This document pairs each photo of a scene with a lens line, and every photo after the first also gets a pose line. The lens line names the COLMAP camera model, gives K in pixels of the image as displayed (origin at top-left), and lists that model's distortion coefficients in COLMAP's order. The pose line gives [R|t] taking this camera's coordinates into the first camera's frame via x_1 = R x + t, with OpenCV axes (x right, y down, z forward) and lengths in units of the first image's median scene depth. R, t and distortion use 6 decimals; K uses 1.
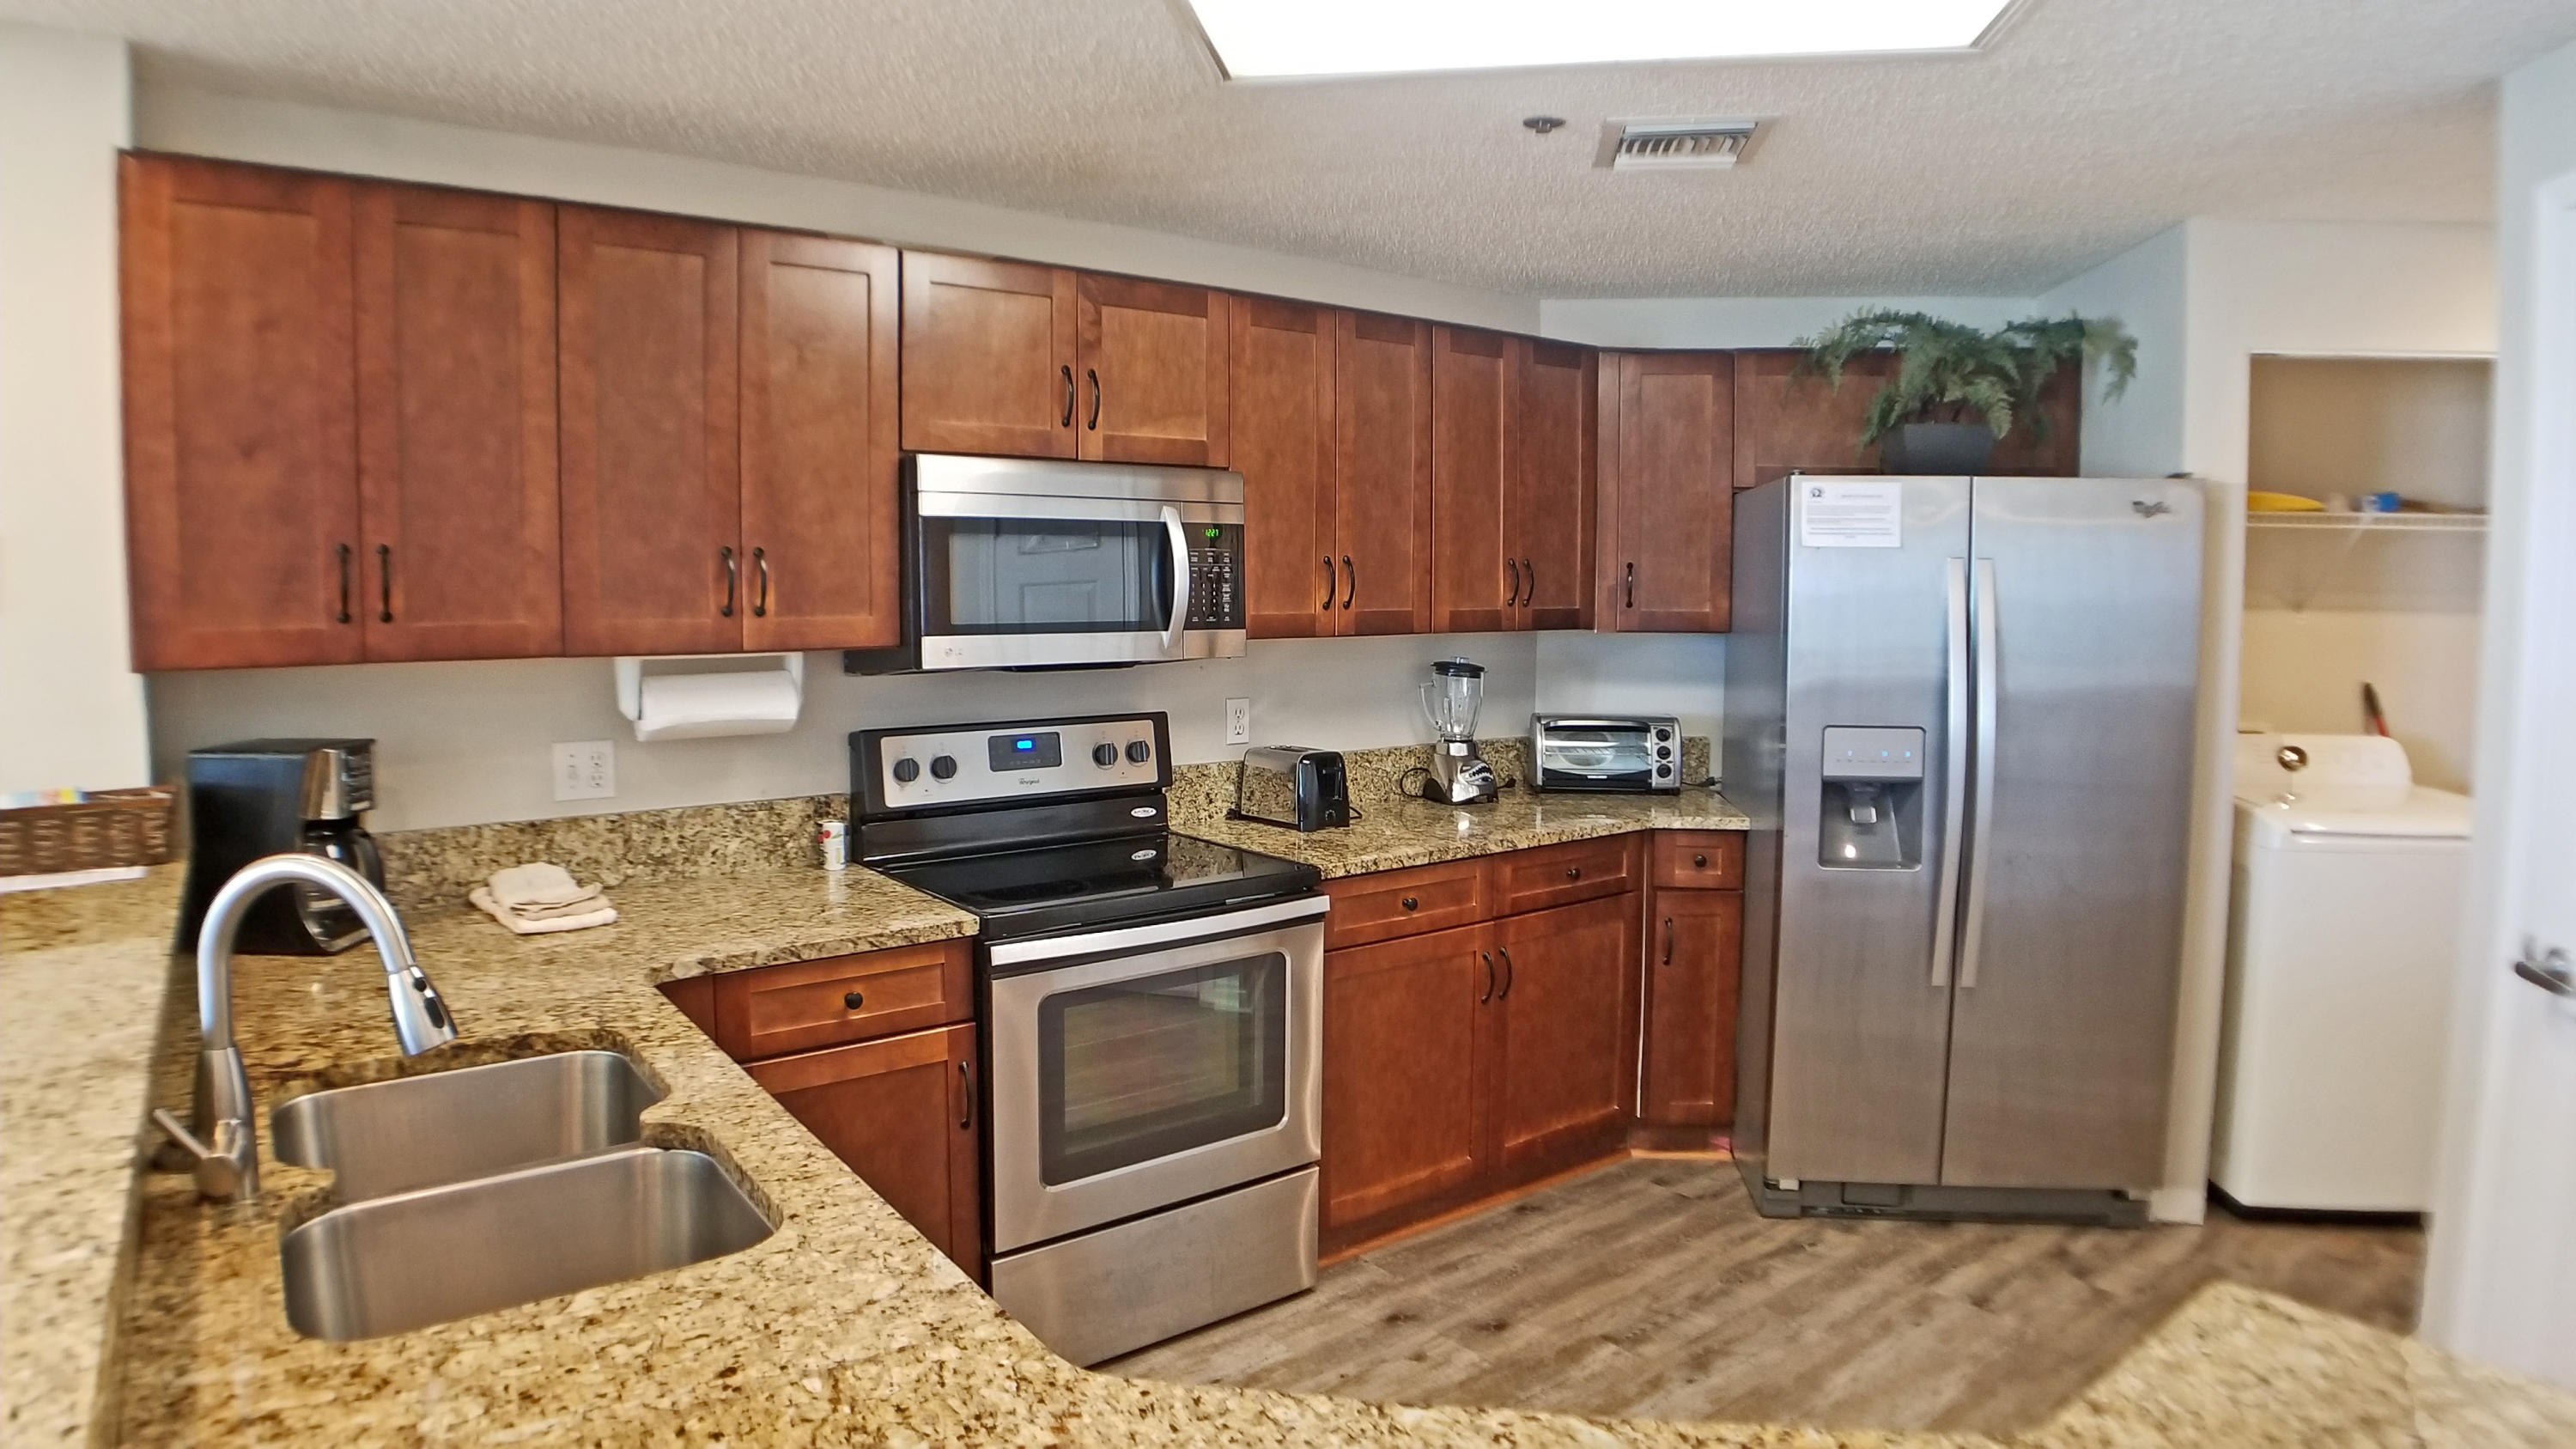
lens RADIAL K [[1426.7, 0, 1237.9], [0, 1426.7, 680.8], [0, 0, 1]] dist [-0.107592, 0.023899]
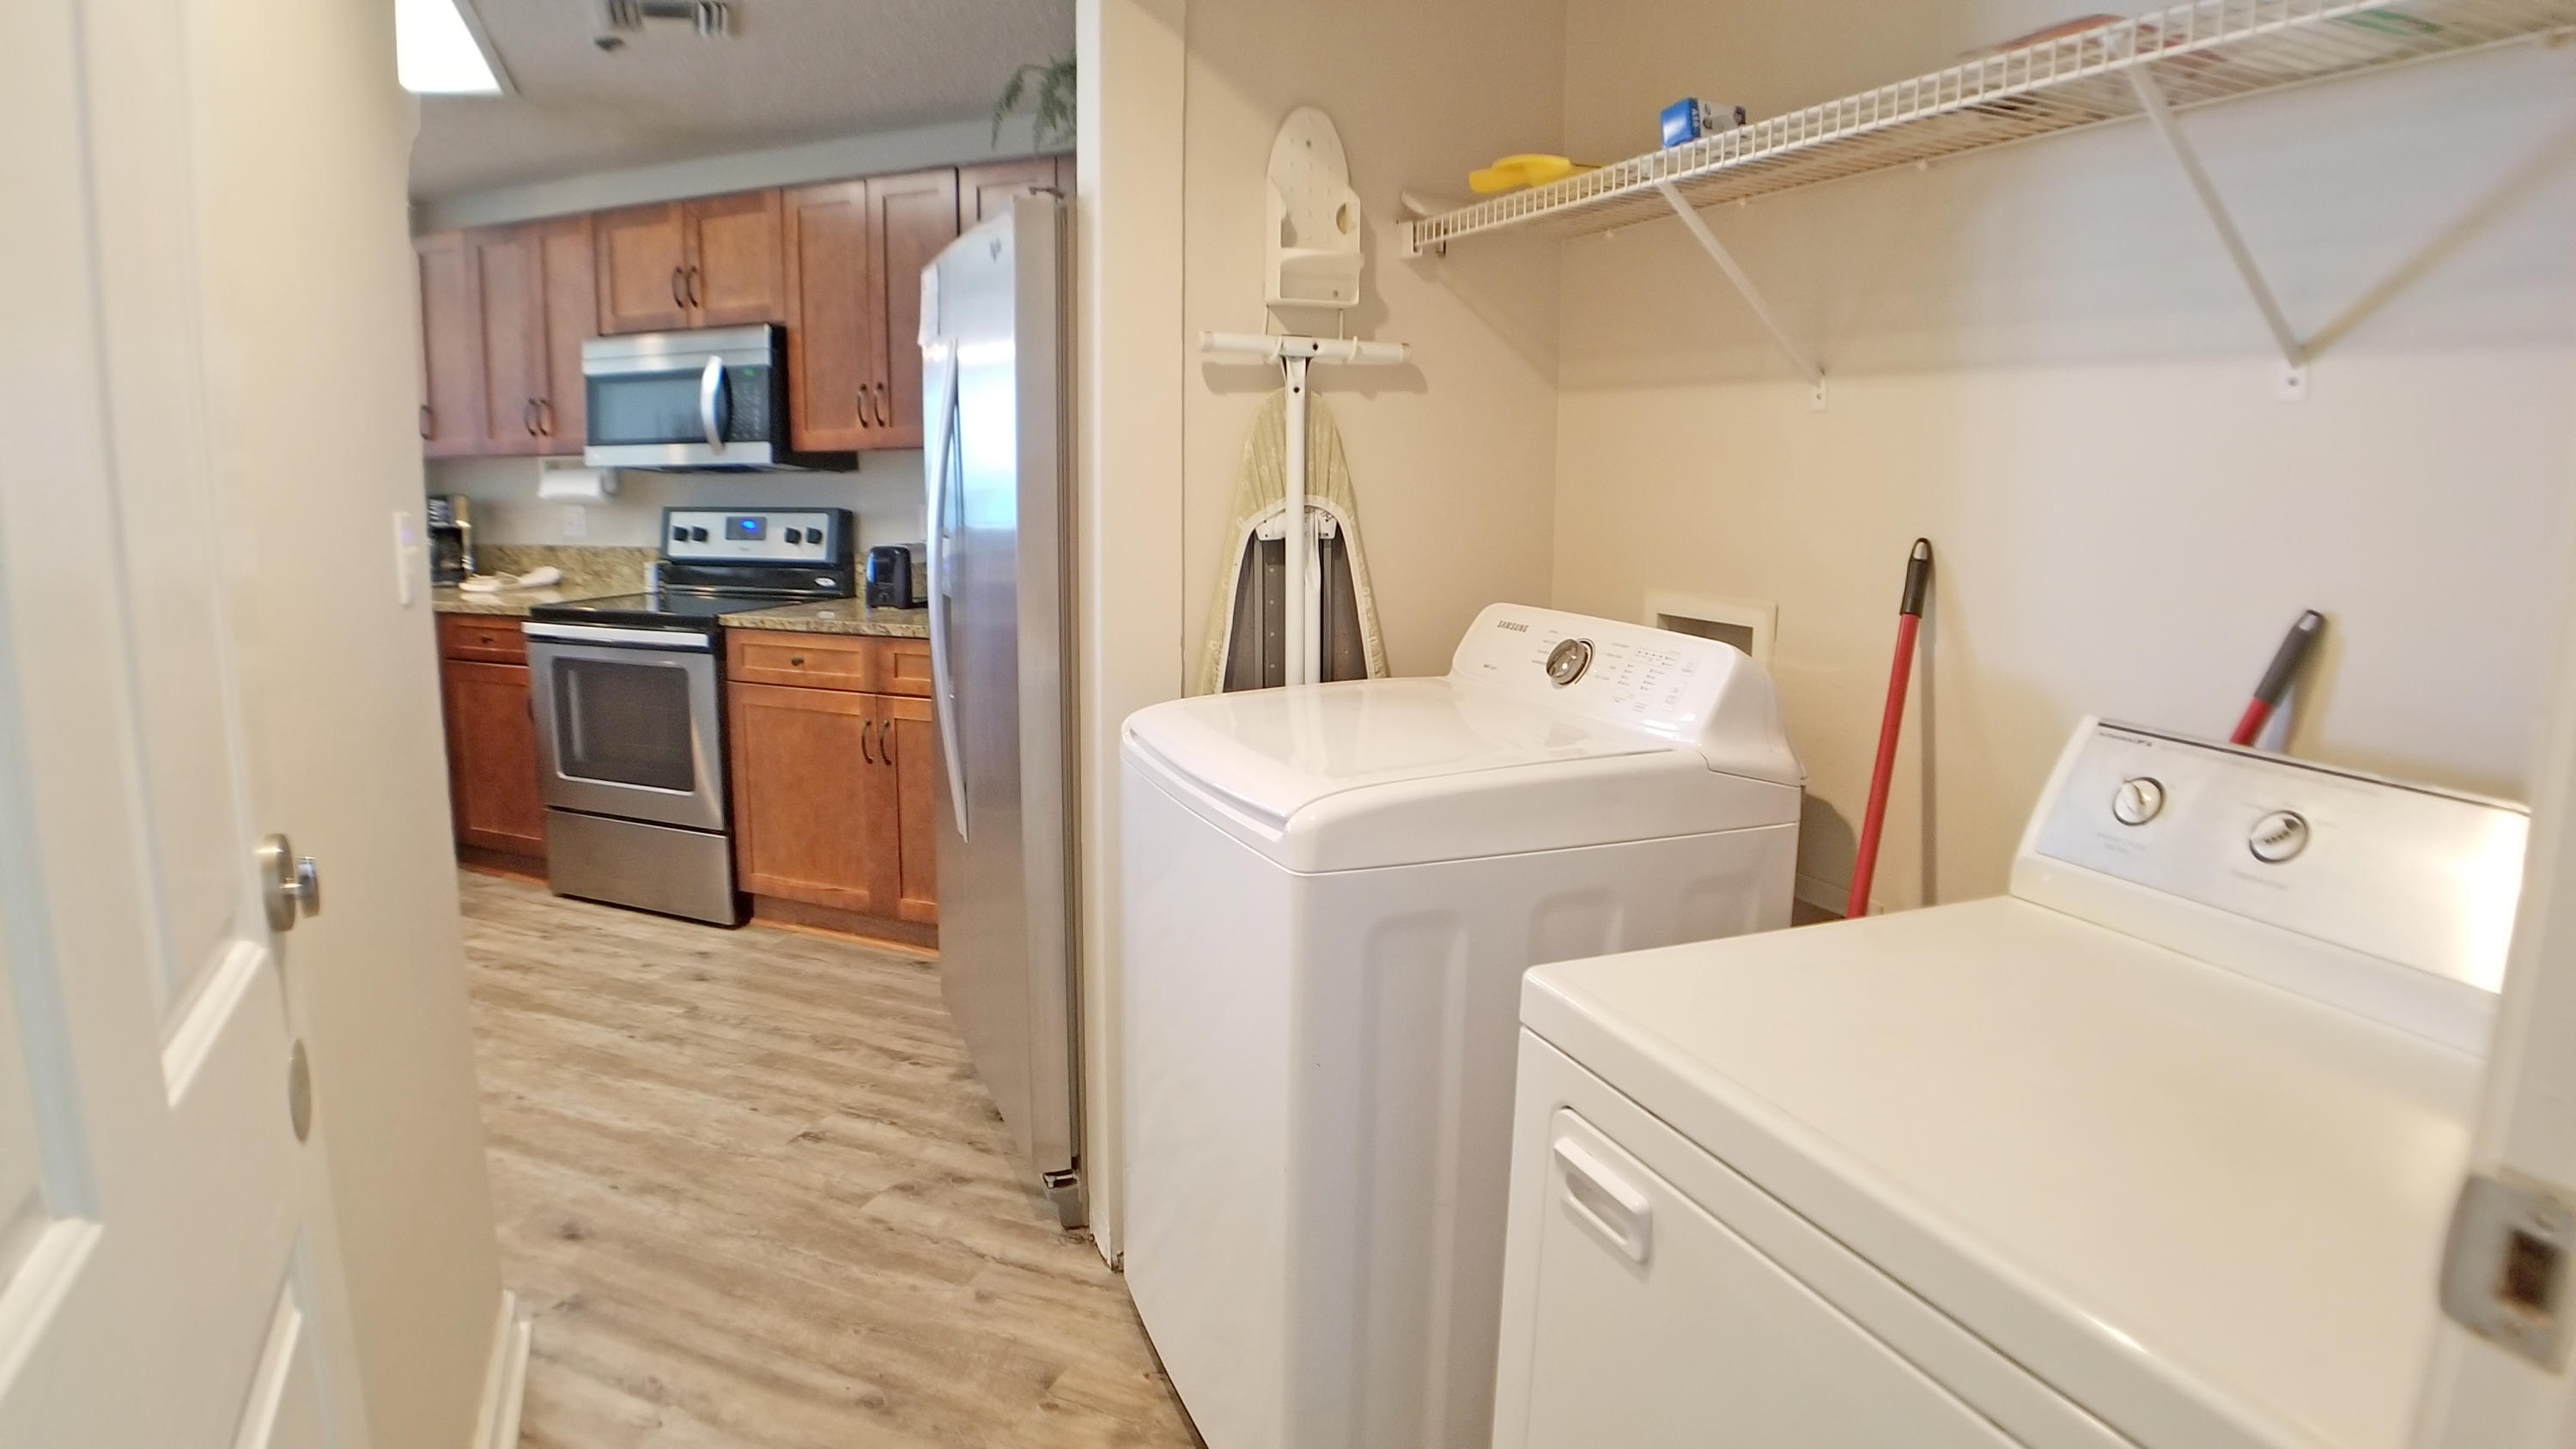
lens RADIAL K [[1426.7, 0, 1237.9], [0, 1426.7, 680.8], [0, 0, 1]] dist [-0.107592, 0.023899]
pose [[0.498753, 0.126436, -0.857472, 1.412817], [-0.055460, 0.991931, 0.114004, 0.011461], [0.864968, -0.009305, 0.501741, 0.726516]]
